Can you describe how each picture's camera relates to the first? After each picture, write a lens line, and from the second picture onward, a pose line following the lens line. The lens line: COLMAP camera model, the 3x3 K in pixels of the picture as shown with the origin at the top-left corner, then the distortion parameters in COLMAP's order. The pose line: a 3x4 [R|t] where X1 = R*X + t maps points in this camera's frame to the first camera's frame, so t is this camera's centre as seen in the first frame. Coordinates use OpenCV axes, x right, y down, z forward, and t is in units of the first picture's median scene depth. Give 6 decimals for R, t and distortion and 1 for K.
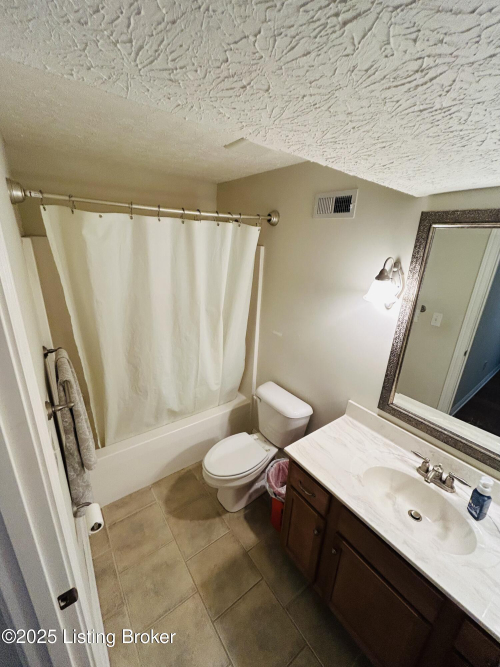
lens RADIAL K [[271.5, 0, 250.0], [0, 271.5, 333.5], [0, 0, 1]] dist [-0.001865, -0.000022]
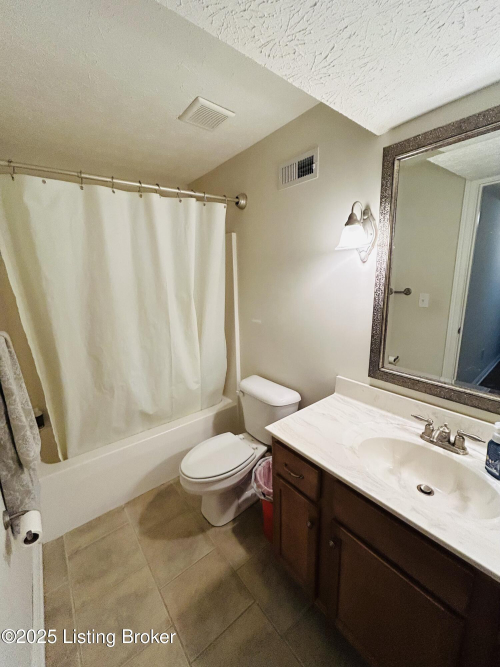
lens RADIAL K [[271.5, 0, 250.0], [0, 271.5, 333.5], [0, 0, 1]] dist [-0.001865, -0.000022]
pose [[0.996843, -0.077307, 0.018099, 0.078950], [0.078862, 0.990491, -0.112731, 0.200528], [-0.009212, 0.113803, 0.993461, 0.106407]]
